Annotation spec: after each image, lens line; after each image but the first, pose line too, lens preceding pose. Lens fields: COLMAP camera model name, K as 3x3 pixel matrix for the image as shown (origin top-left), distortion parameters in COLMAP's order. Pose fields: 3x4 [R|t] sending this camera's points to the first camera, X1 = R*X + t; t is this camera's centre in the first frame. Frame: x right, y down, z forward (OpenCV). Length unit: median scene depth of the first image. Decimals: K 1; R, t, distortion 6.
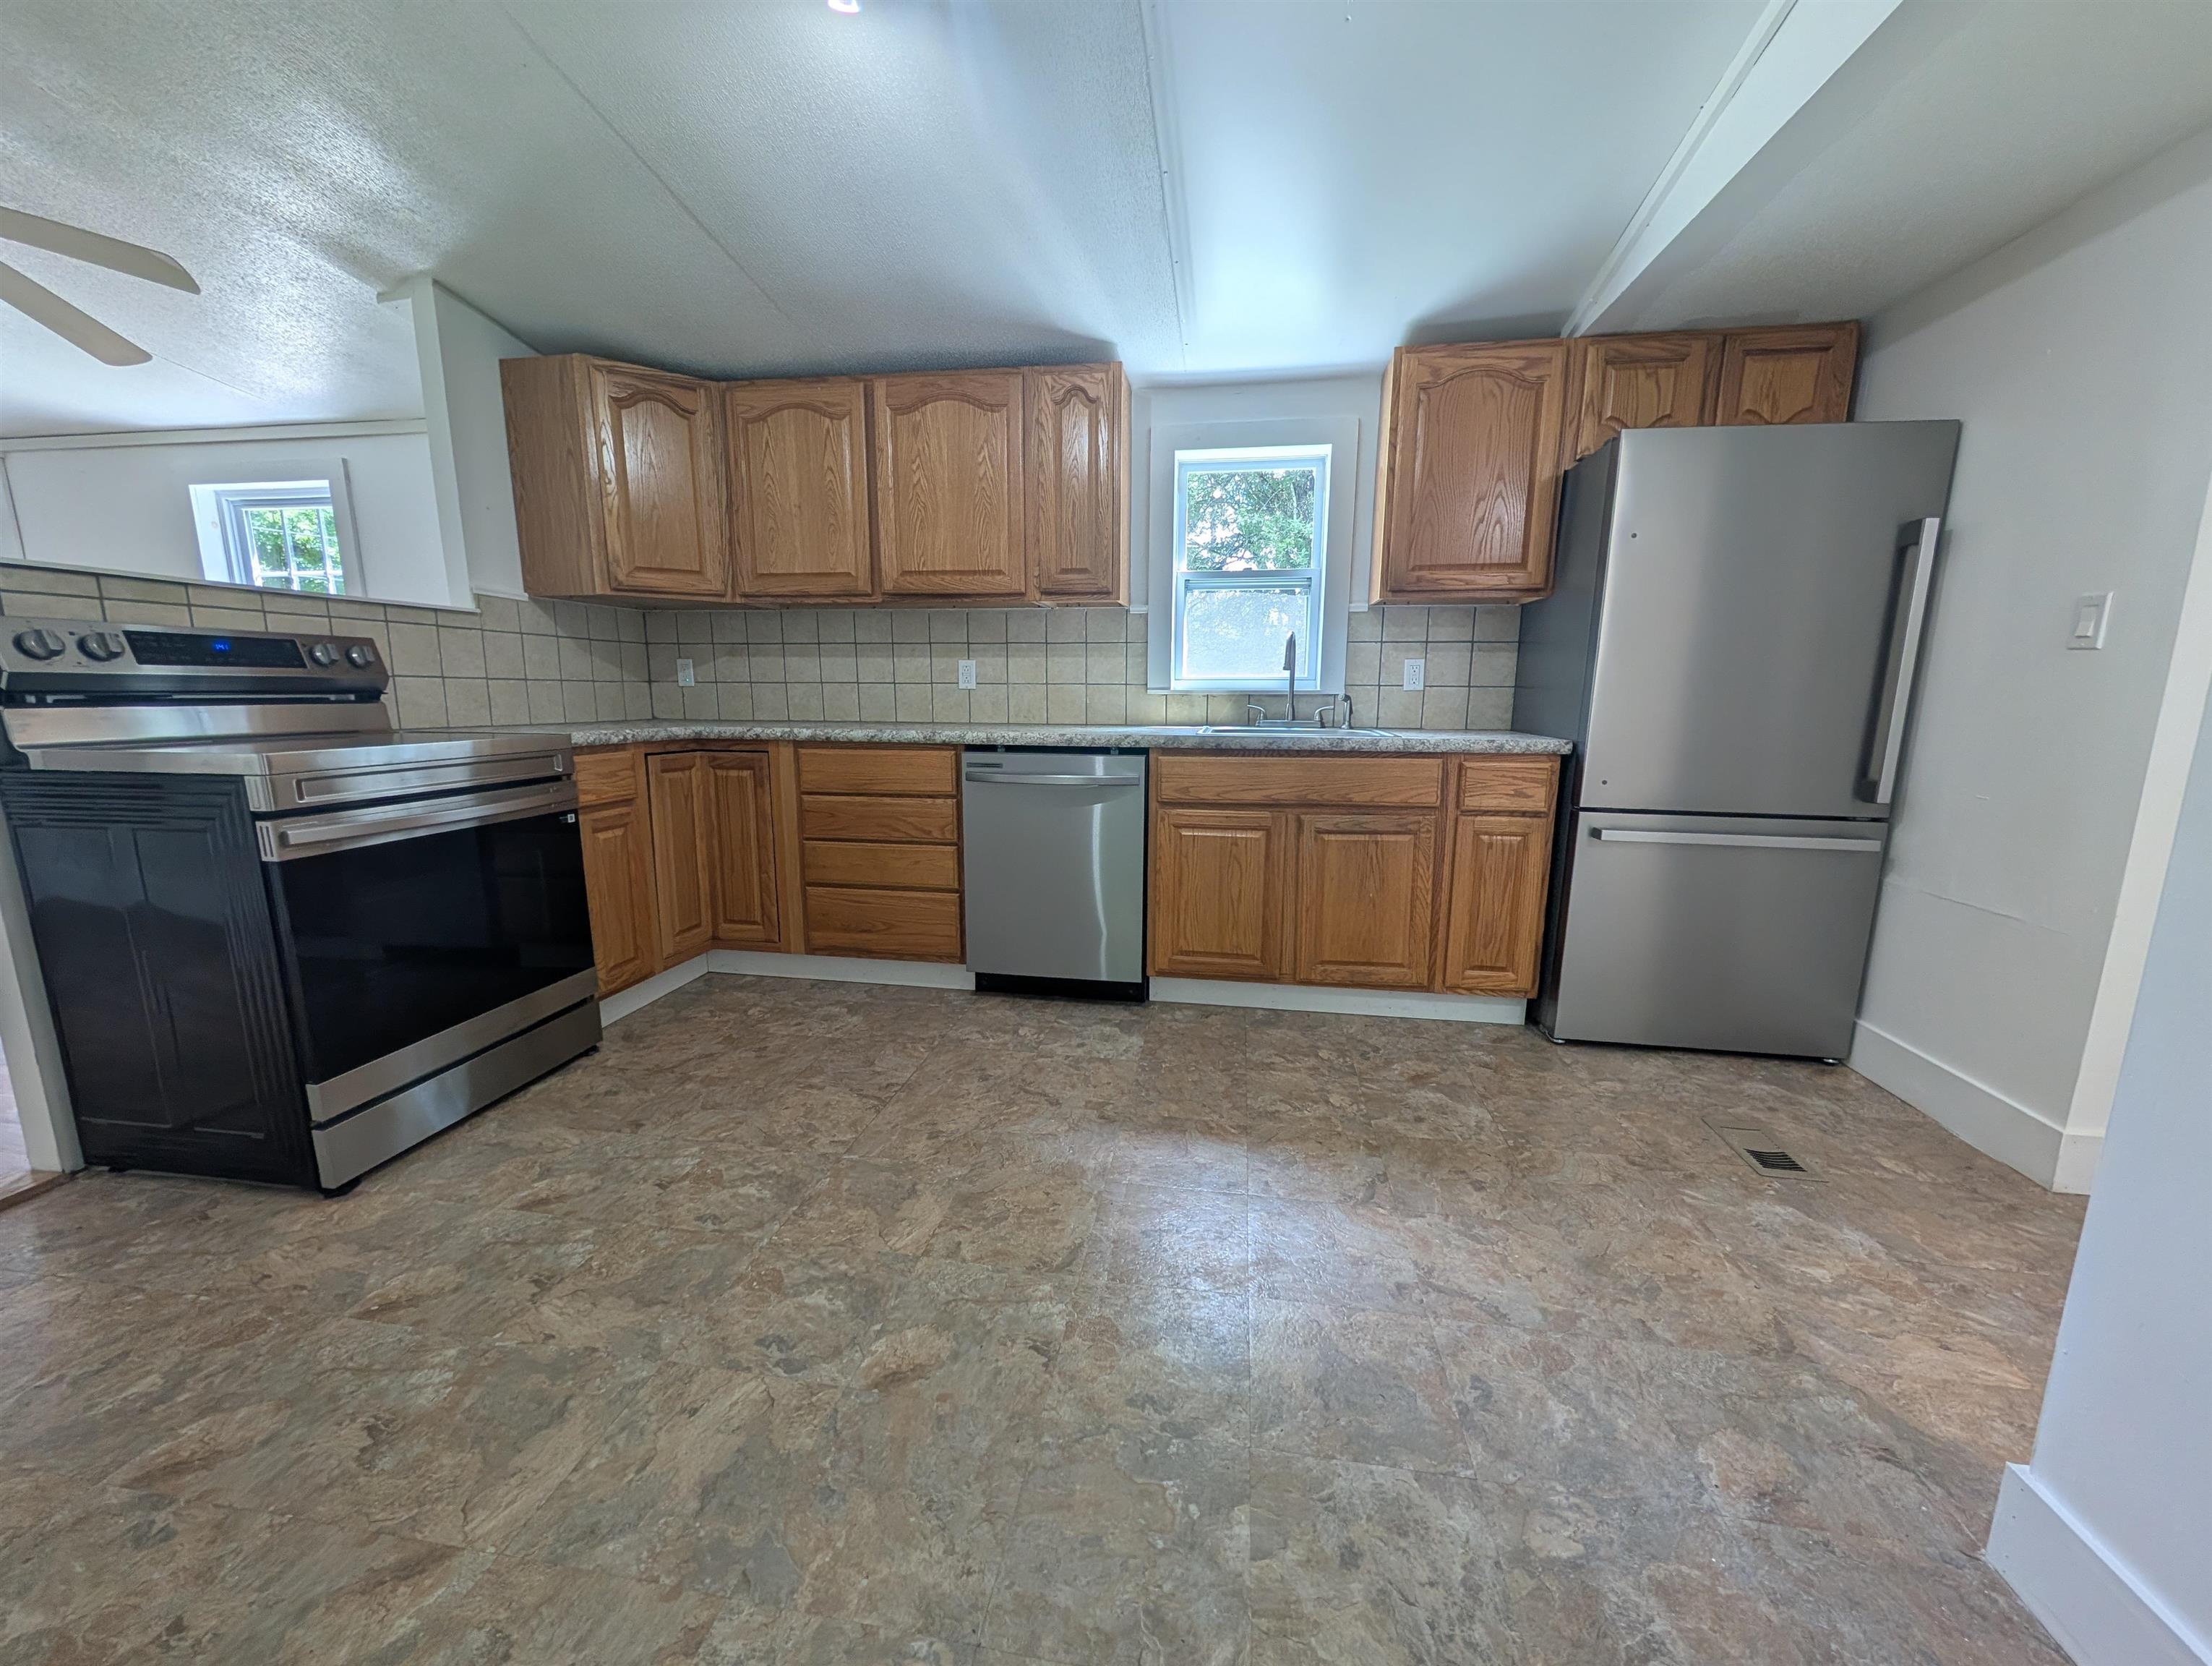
lens RADIAL K [[842.4, 0, 1105.6], [0, 842.4, 837.4], [0, 0, 1]] dist [0.000369, 0.000234]
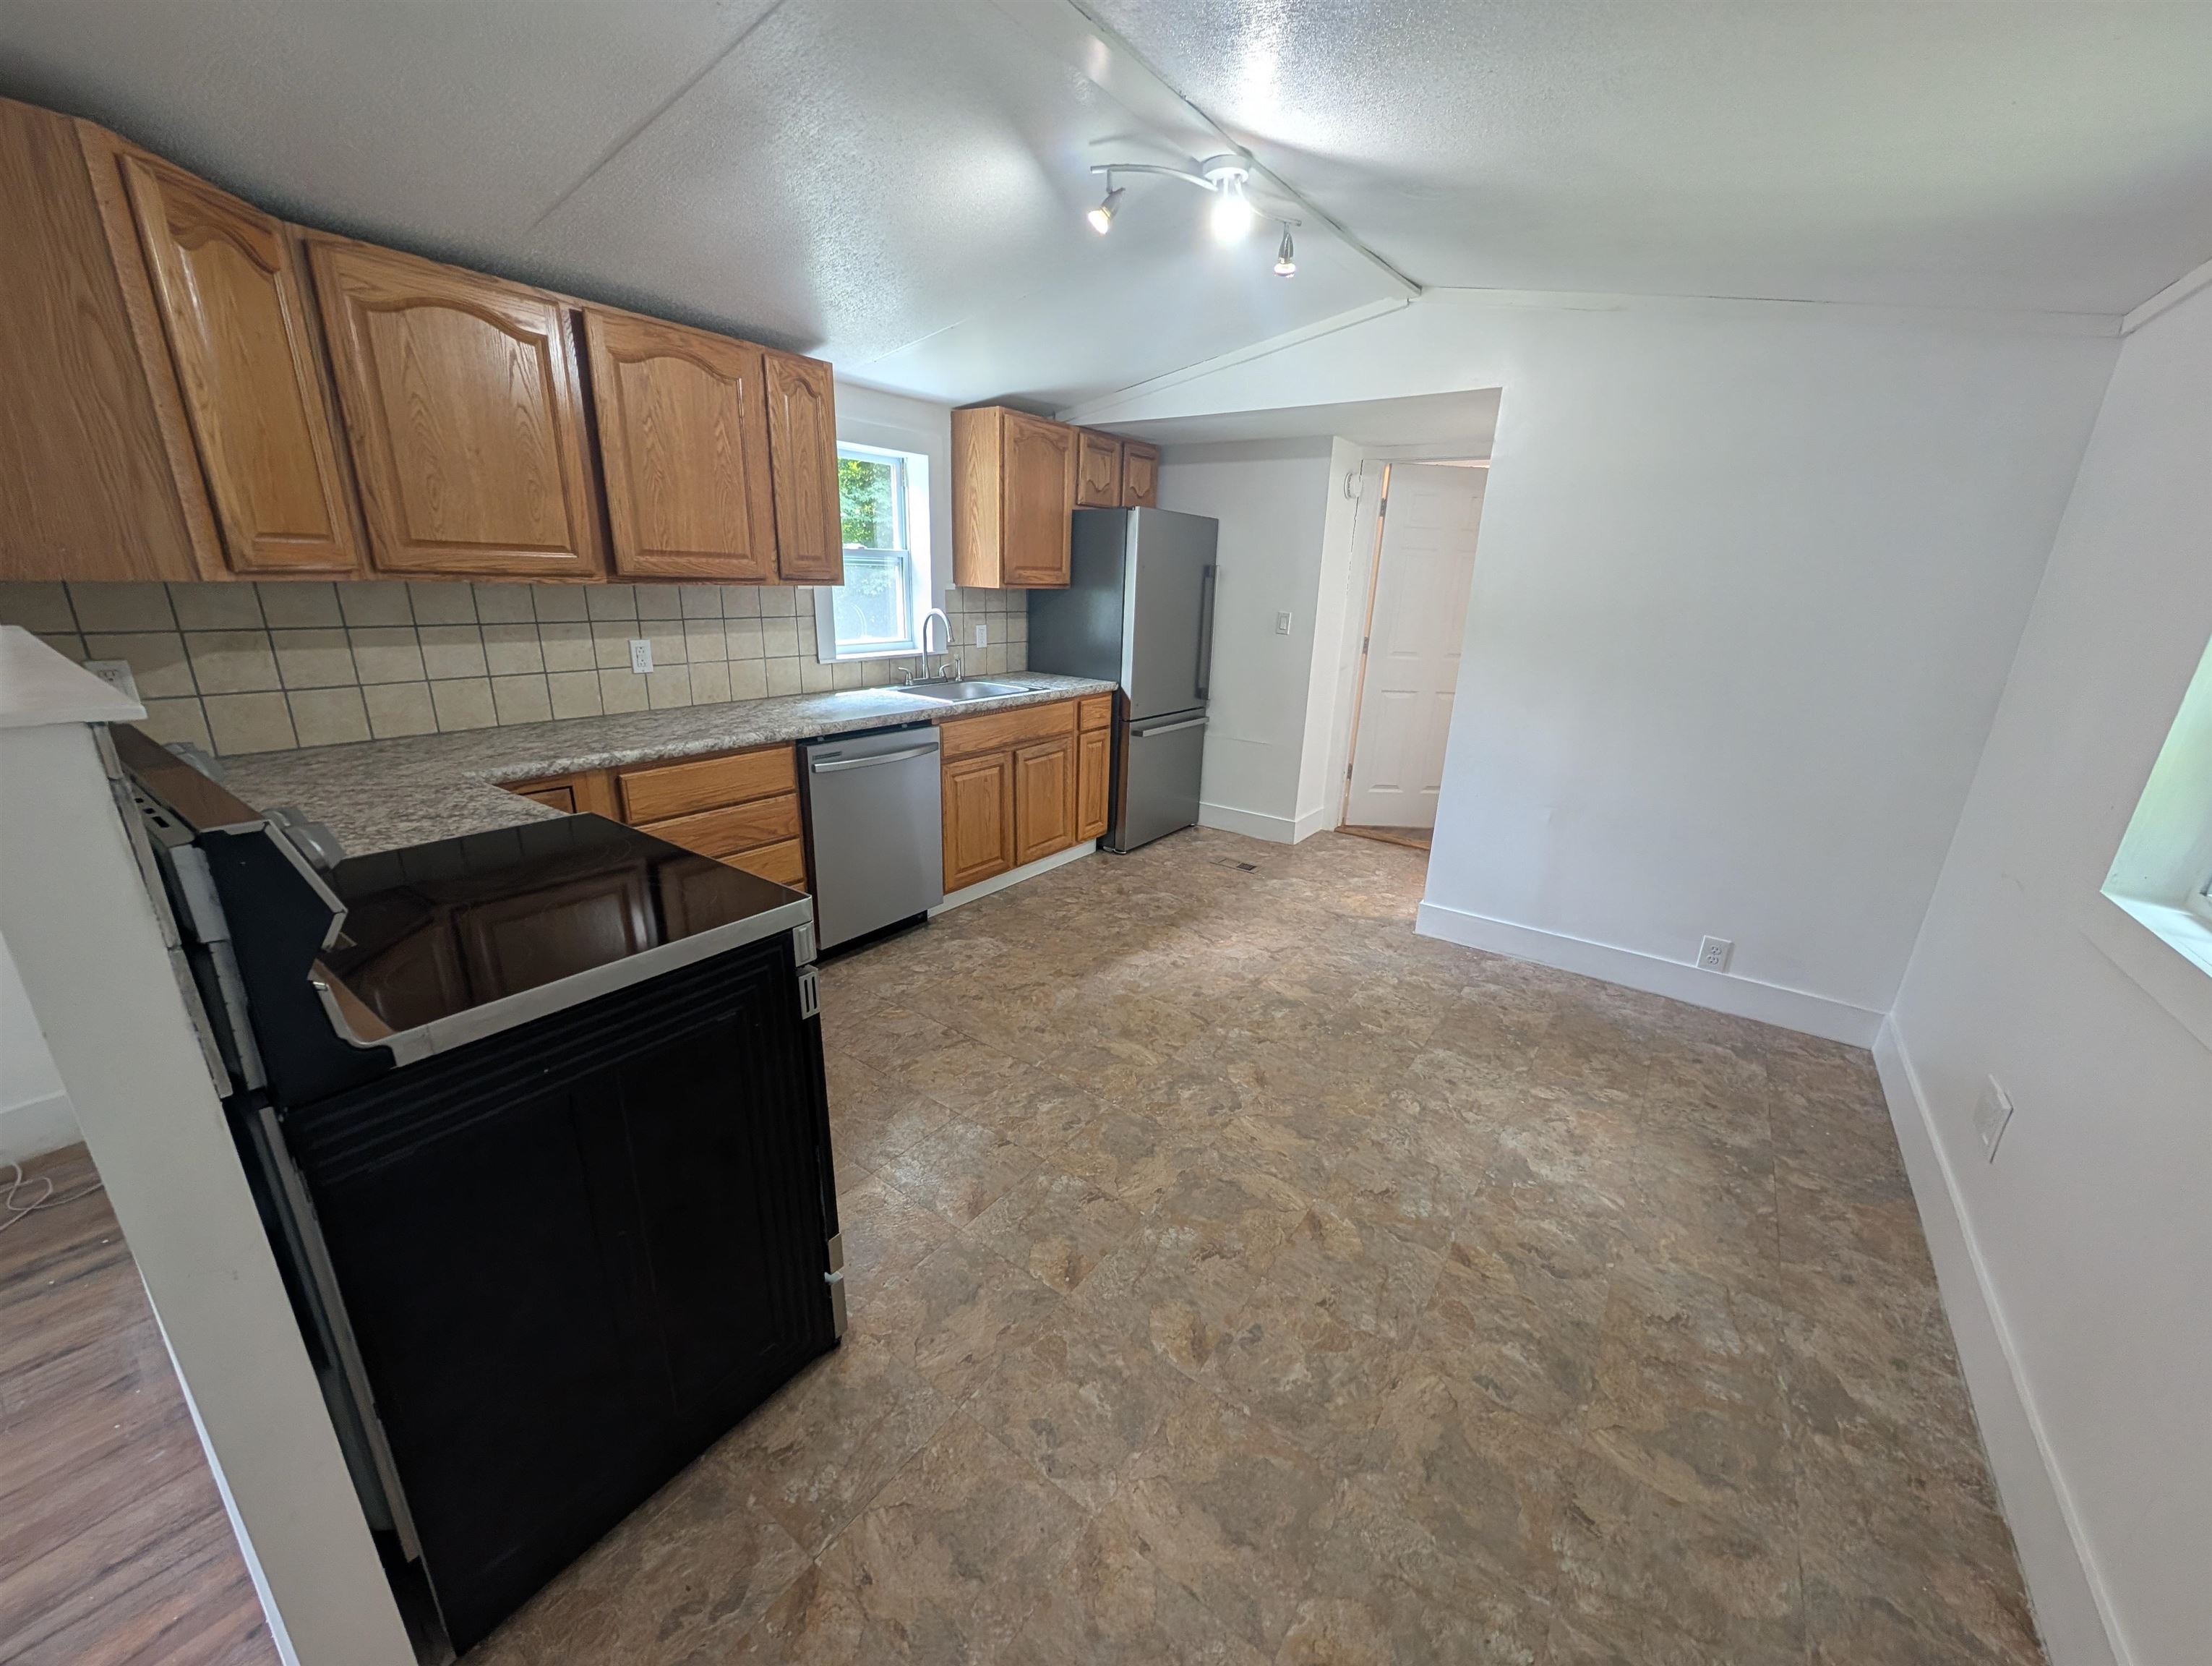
lens RADIAL K [[842.4, 0, 1105.1], [0, 842.4, 840.2], [0, 0, 1]] dist [0.000369, 0.000234]
pose [[0.449659, -0.262447, 0.853773, -0.990029], [0.128483, 0.964923, 0.228945, -0.194341], [-0.883911, 0.006748, 0.467606, 0.210685]]
